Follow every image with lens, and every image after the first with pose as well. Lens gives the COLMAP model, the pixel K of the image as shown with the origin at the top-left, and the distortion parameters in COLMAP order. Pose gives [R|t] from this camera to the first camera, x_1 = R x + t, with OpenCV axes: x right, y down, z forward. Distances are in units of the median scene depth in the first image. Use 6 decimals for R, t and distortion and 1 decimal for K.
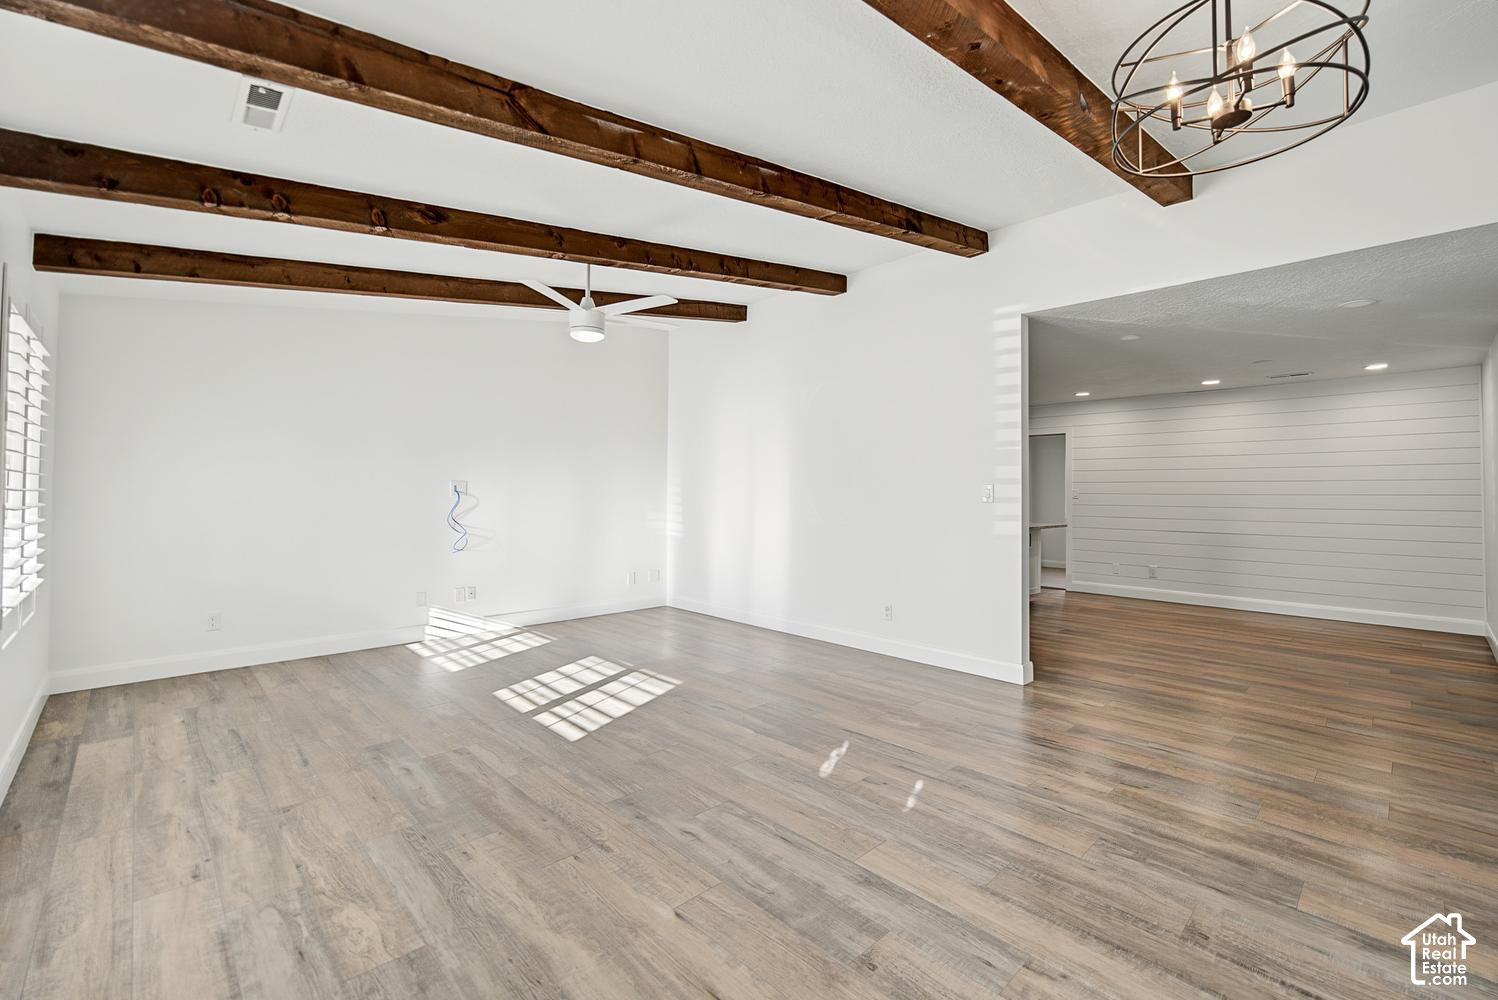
lens RADIAL K [[620.6, 0, 755.8], [0, 620.6, 488.5], [0, 0, 1]] dist [-0.002745, -0.000093]
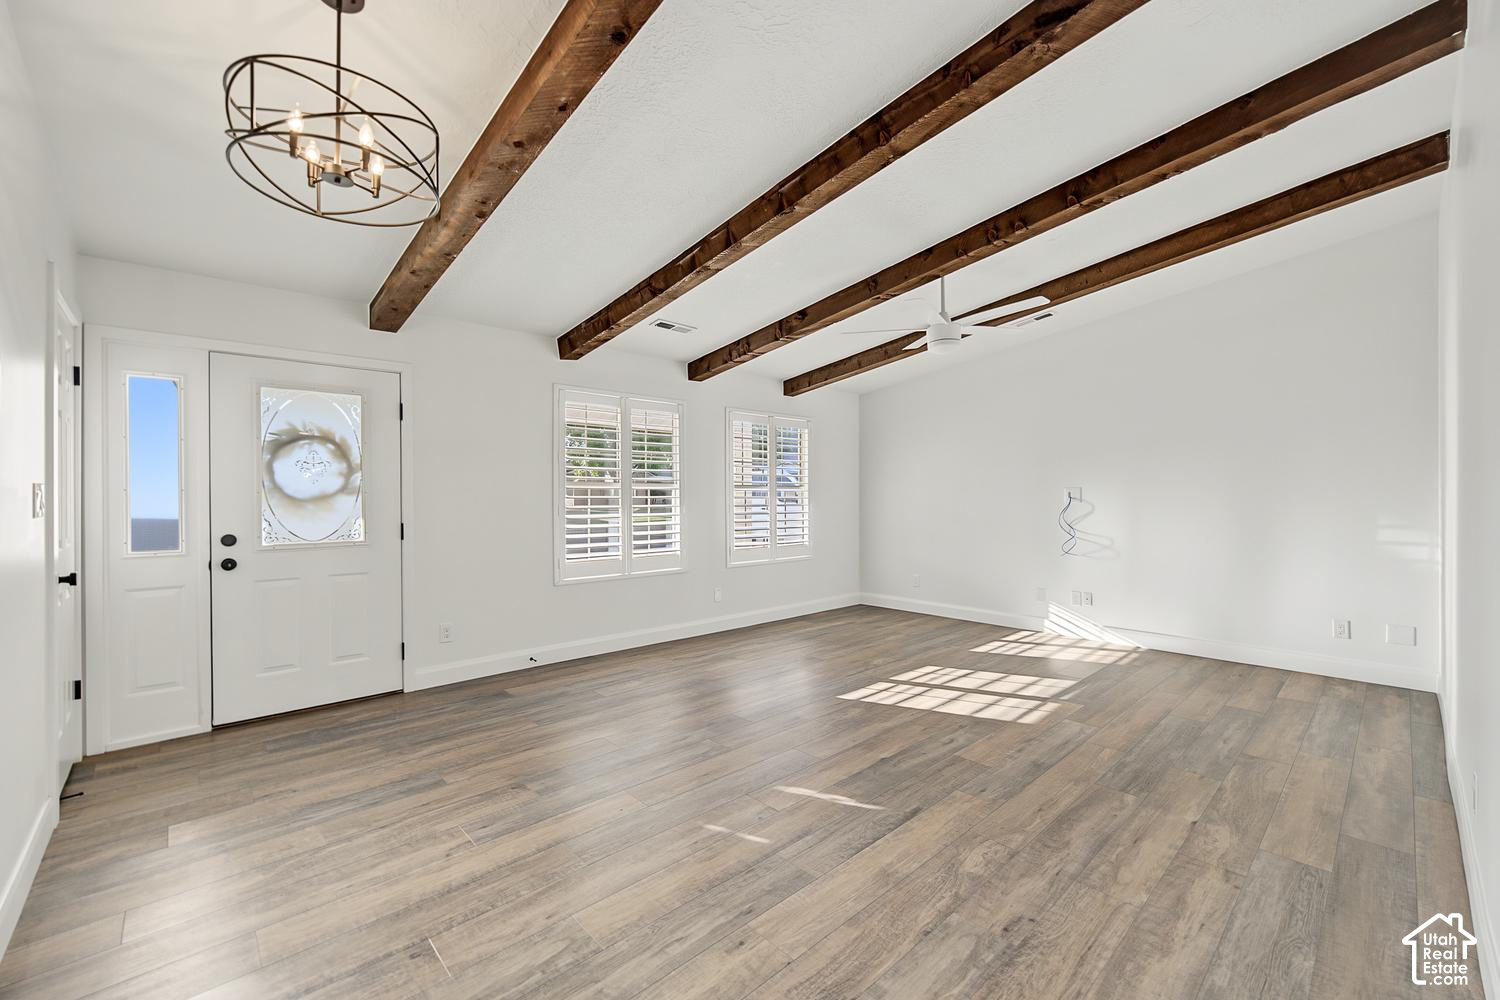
lens RADIAL K [[621.5, 0, 786.1], [0, 621.5, 503.4], [0, 0, 1]] dist [-0.002745, -0.000093]
pose [[0.022393, 0.005568, -0.999734, 1.210387], [0.005706, 0.999967, 0.005697, 0.013442], [0.999733, -0.005832, 0.022361, 1.112622]]
